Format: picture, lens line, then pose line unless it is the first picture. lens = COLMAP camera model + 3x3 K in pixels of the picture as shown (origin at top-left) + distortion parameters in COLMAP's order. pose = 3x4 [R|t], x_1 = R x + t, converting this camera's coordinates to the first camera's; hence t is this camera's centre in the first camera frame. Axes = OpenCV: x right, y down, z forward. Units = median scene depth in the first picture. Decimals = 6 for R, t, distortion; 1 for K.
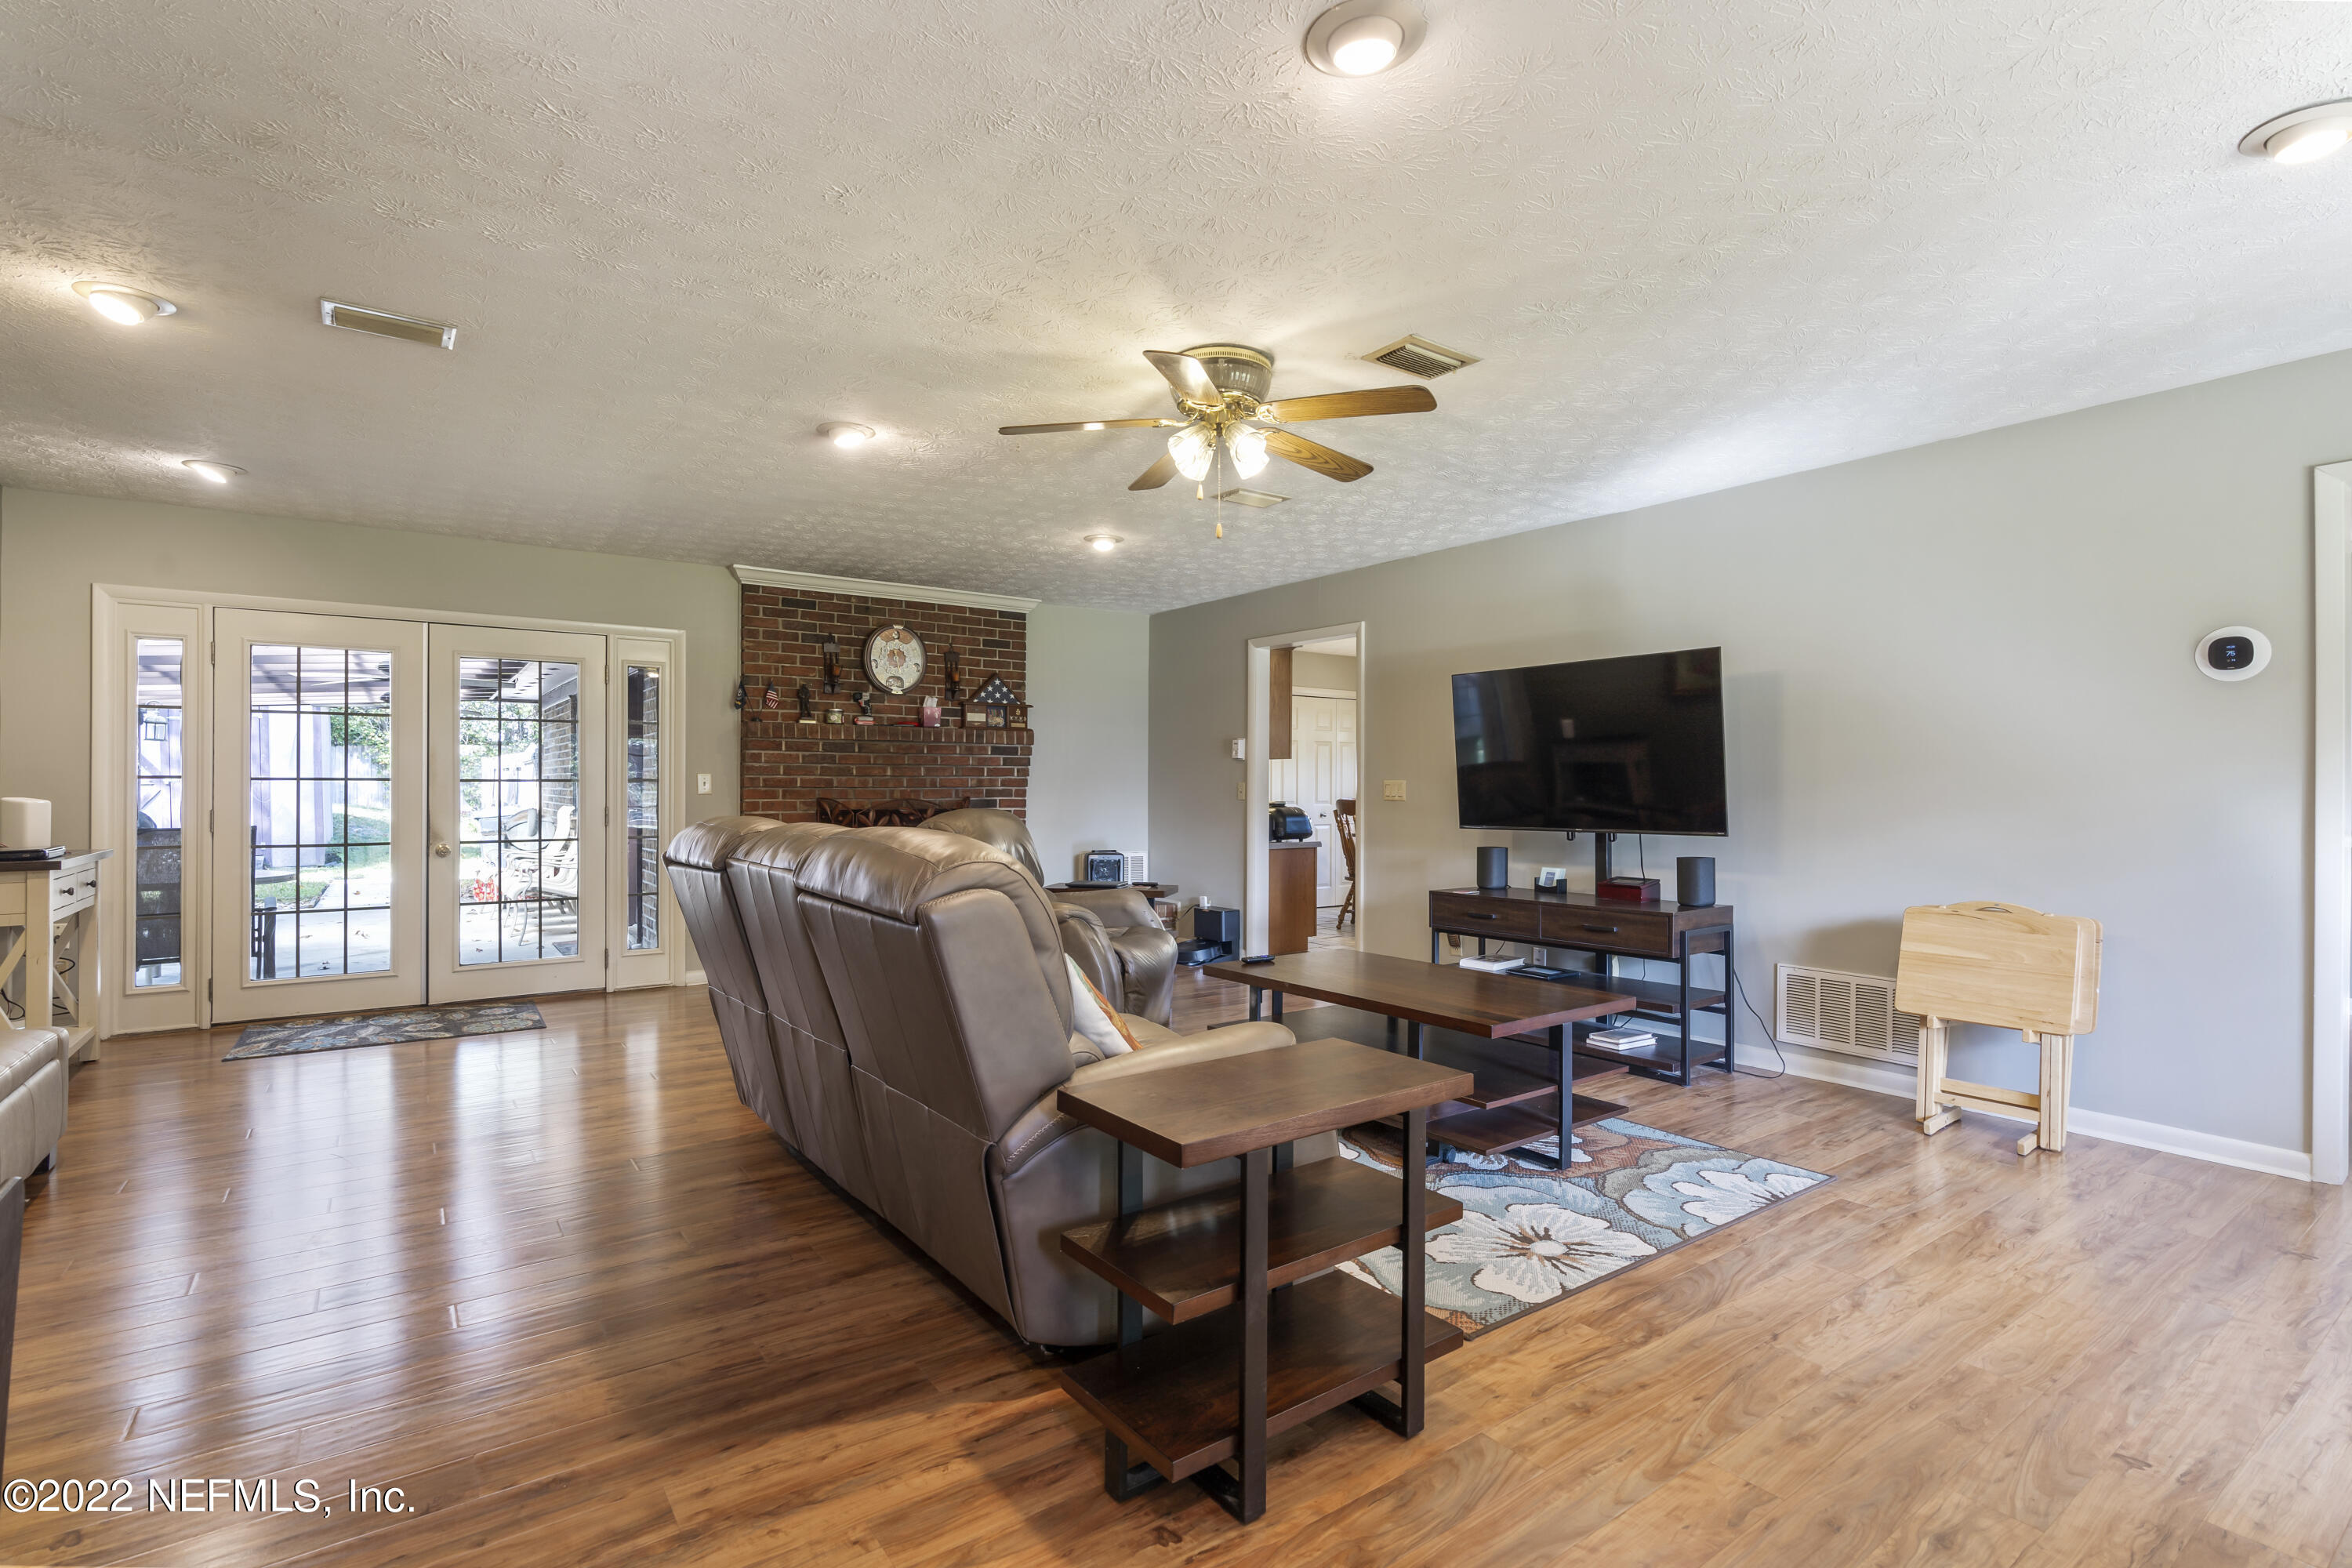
lens RADIAL K [[1071.8, 0, 1196.1], [0, 1071.8, 781.7], [0, 0, 1]] dist [-0.005362, 0.000853]
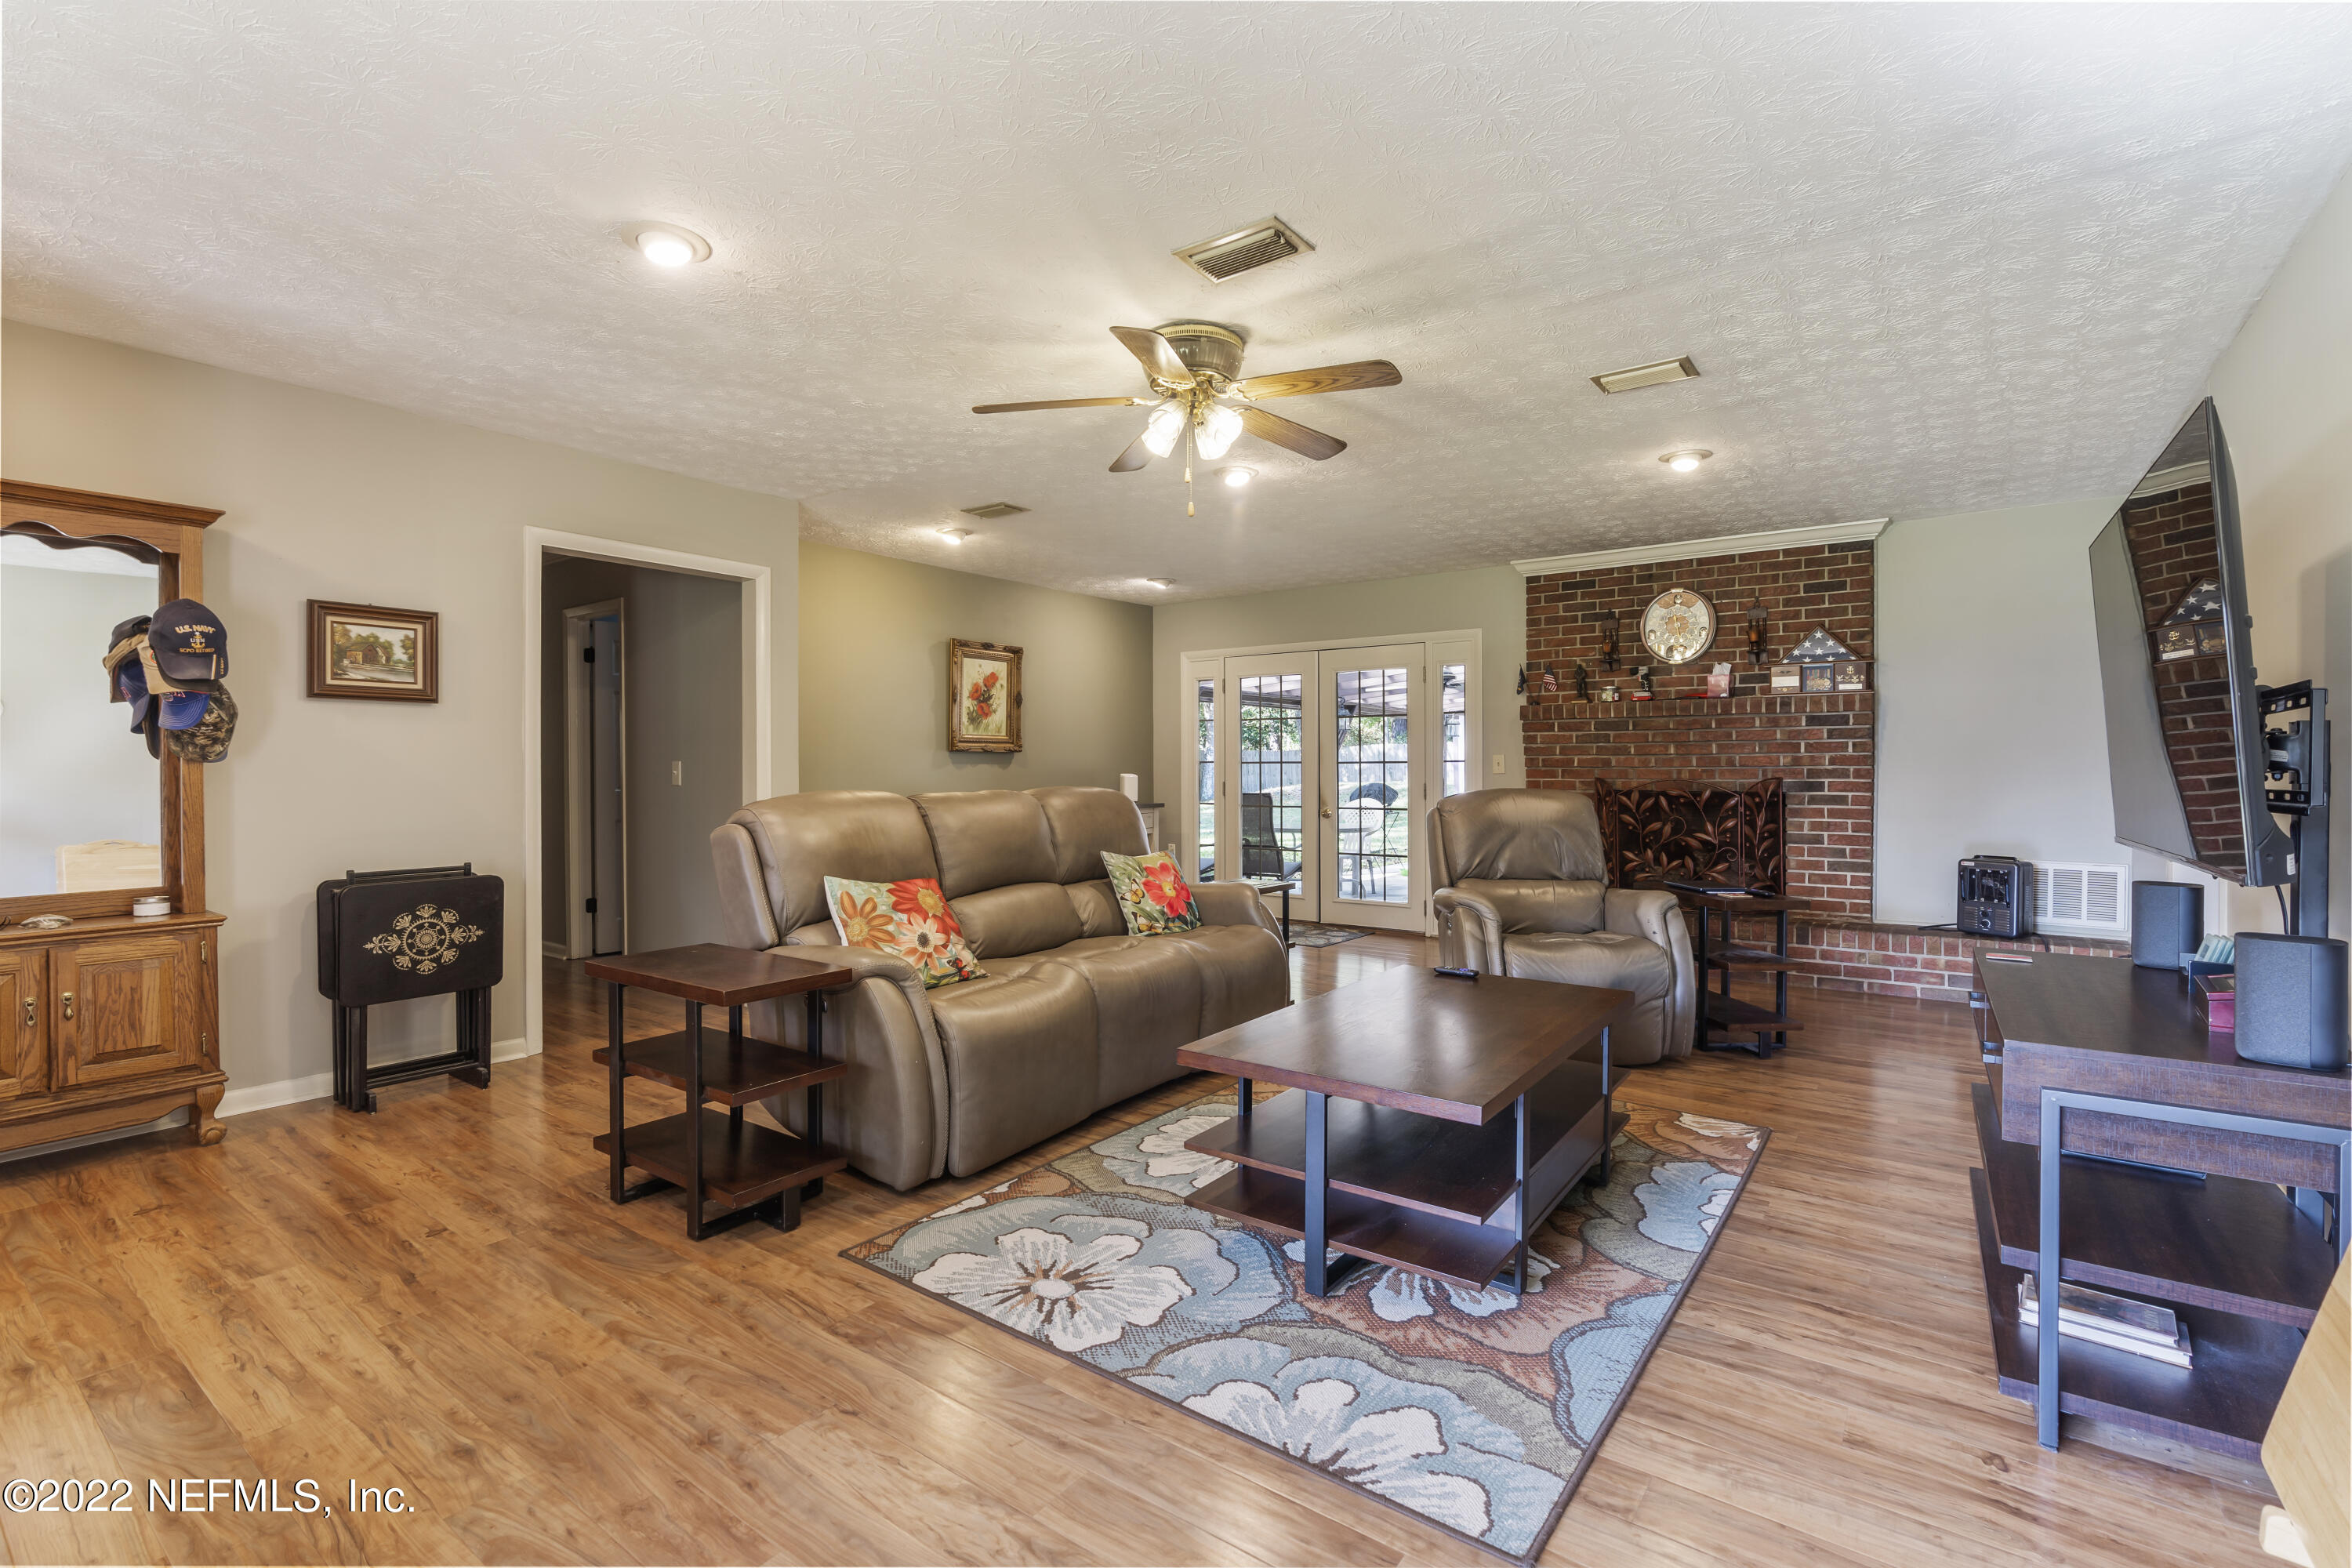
lens RADIAL K [[1071.8, 0, 1183.2], [0, 1071.8, 778.6], [0, 0, 1]] dist [-0.005362, 0.000853]
pose [[0.304249, 0.007540, -0.952563, 0.571798], [0.006318, 0.999931, 0.009933, 0.004471], [0.952571, -0.009040, 0.304181, 0.400952]]
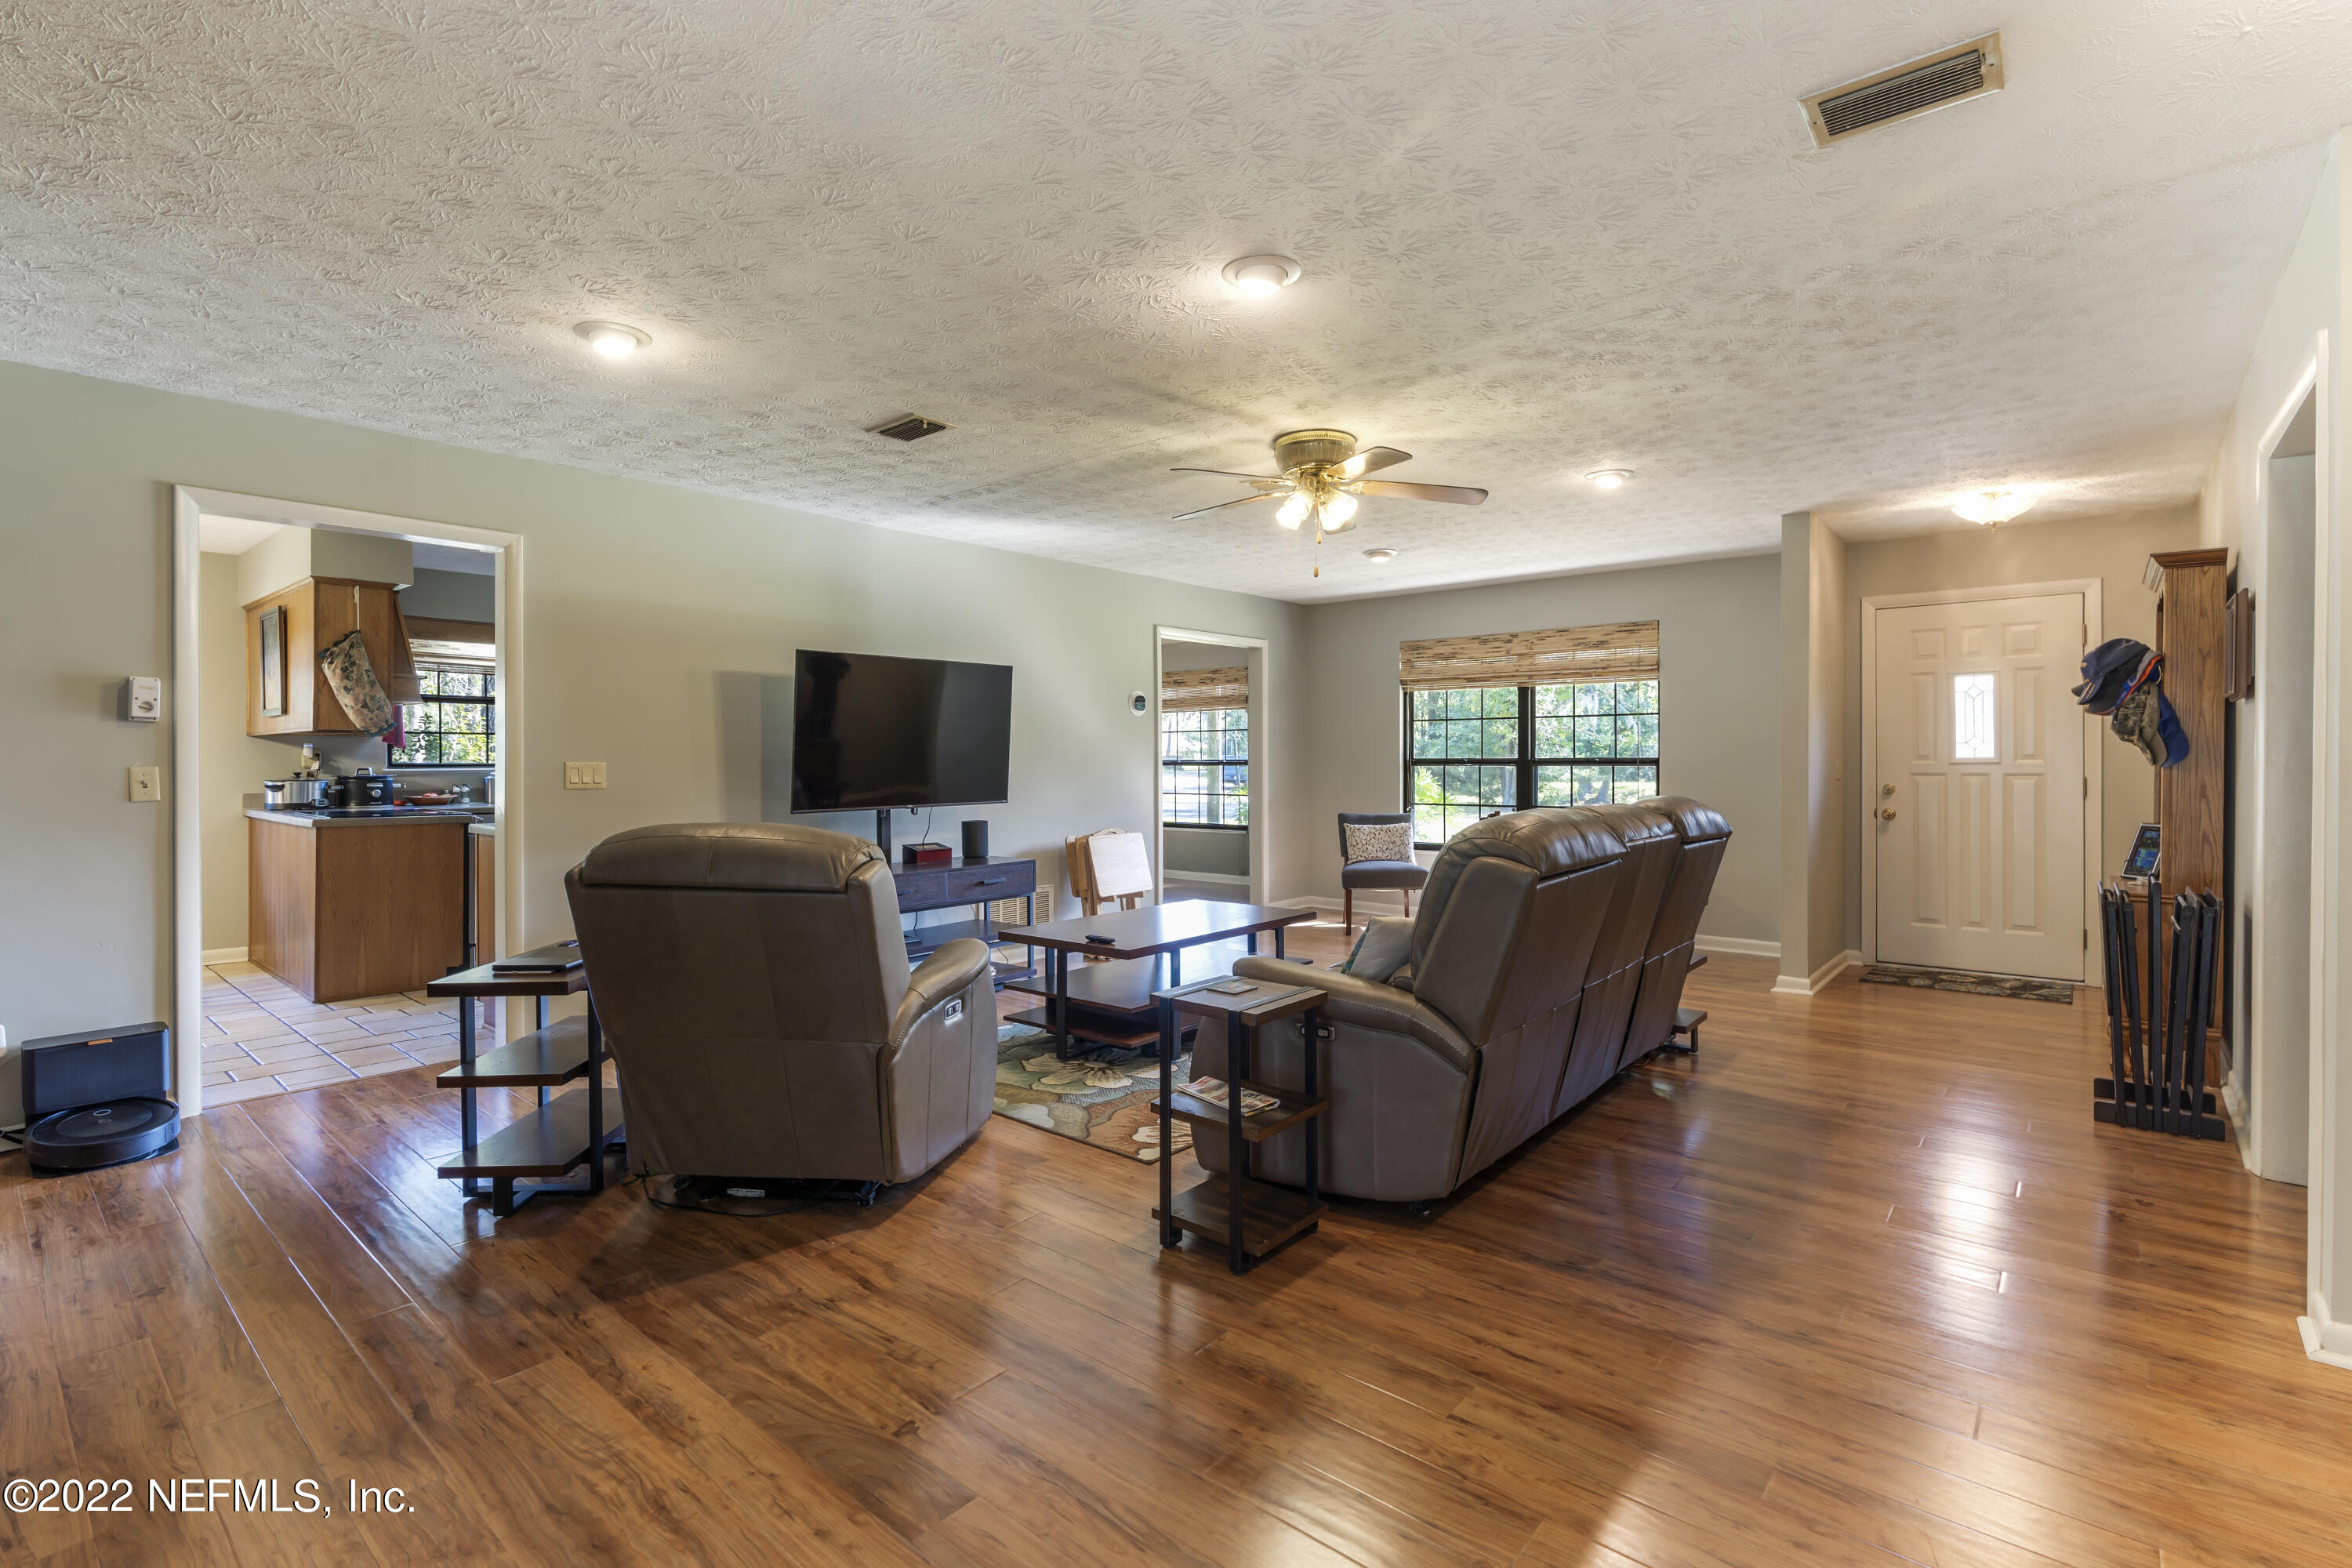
lens RADIAL K [[1071.8, 0, 1189.3], [0, 1071.8, 786.5], [0, 0, 1]] dist [-0.005362, 0.000853]
pose [[-0.226587, -0.021764, 0.973748, -0.818103], [-0.002432, 0.999760, 0.021780, 0.000334], [-0.973988, 0.002567, -0.226586, 0.996762]]
